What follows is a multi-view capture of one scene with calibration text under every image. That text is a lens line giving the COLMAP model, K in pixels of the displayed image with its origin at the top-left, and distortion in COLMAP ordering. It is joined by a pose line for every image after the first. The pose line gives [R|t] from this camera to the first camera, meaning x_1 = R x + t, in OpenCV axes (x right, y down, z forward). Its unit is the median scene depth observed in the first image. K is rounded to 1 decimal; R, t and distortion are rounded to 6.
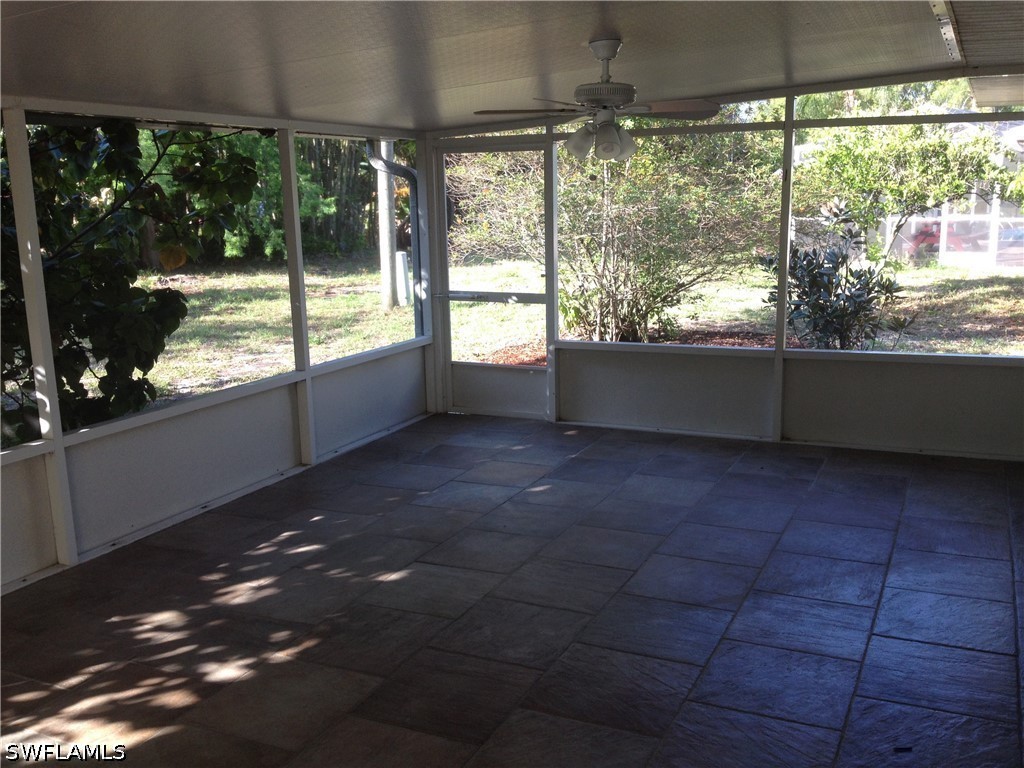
lens RADIAL K [[1000.5, 0, 512.0], [0, 1000.5, 384.0], [0, 0, 1]] dist [0.253561, -0.672220]
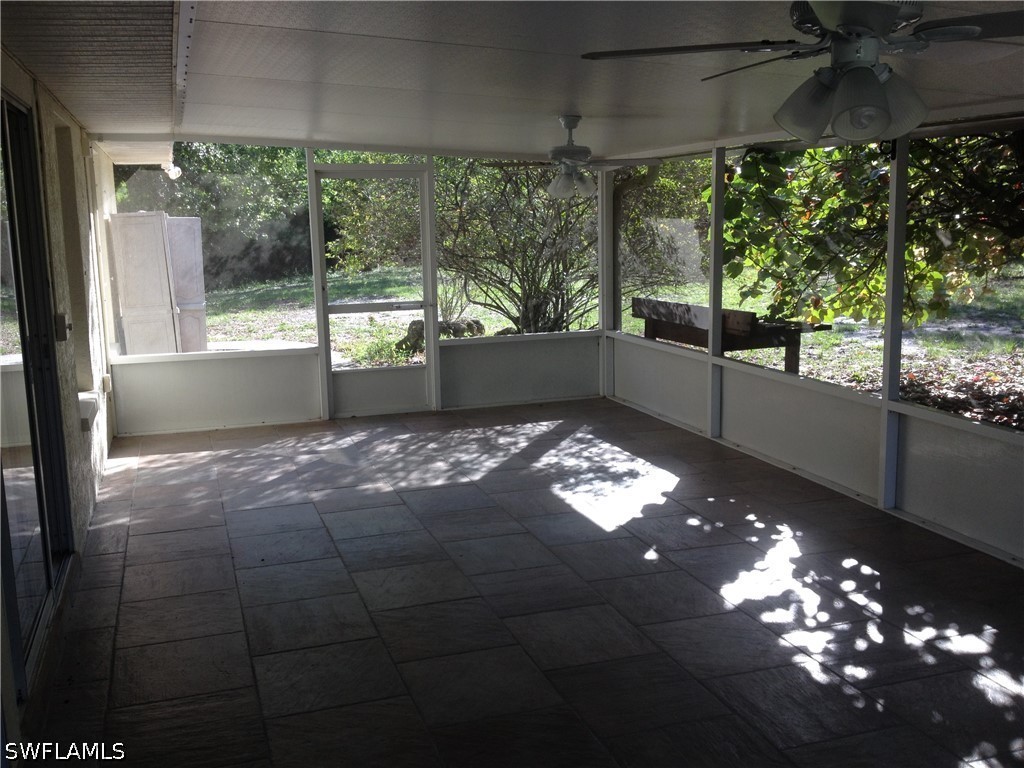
lens RADIAL K [[1000.5, 0, 512.0], [0, 1000.5, 384.0], [0, 0, 1]] dist [0.253561, -0.672220]
pose [[-0.719601, 0.150917, -0.677789, 0.608138], [-0.099146, 0.943765, 0.315402, -0.272095], [0.687273, 0.294164, -0.664172, 1.360414]]
